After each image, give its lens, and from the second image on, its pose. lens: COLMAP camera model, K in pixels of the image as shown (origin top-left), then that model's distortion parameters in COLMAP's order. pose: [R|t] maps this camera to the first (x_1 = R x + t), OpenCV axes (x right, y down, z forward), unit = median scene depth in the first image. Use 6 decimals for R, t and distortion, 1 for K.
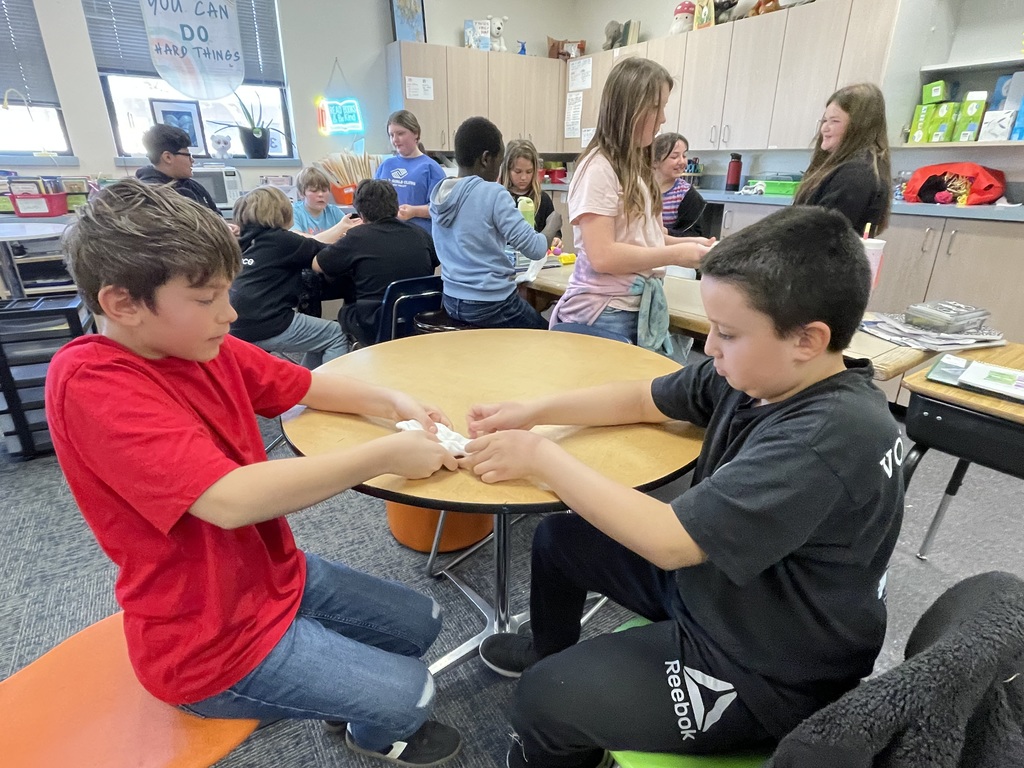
lens RADIAL K [[558.6, 0, 510.2], [0, 558.6, 384.4], [0, 0, 1]] dist [-0.030197, 0.025058]
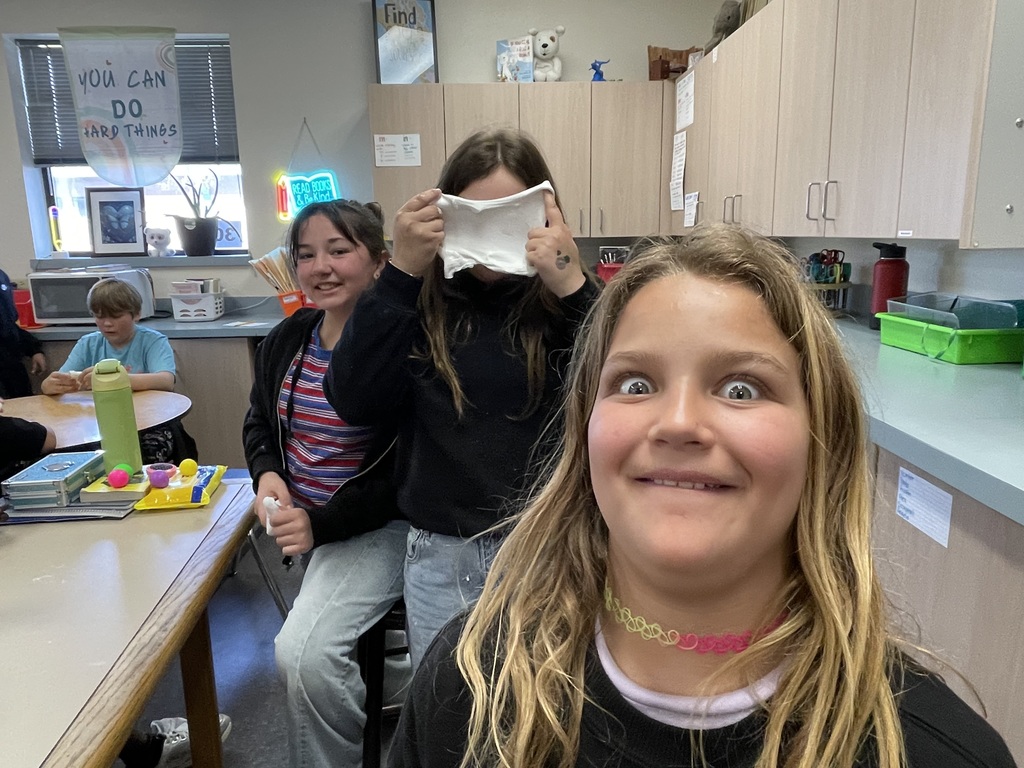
lens RADIAL K [[735.0, 0, 512.0], [0, 735.0, 384.0], [0, 0, 1]] dist [-0.006563, 0.000709]
pose [[0.857603, 0.086162, -0.507043, 0.436659], [-0.170997, 0.977551, -0.123105, -0.200176], [0.485053, 0.192278, 0.853084, 0.418595]]
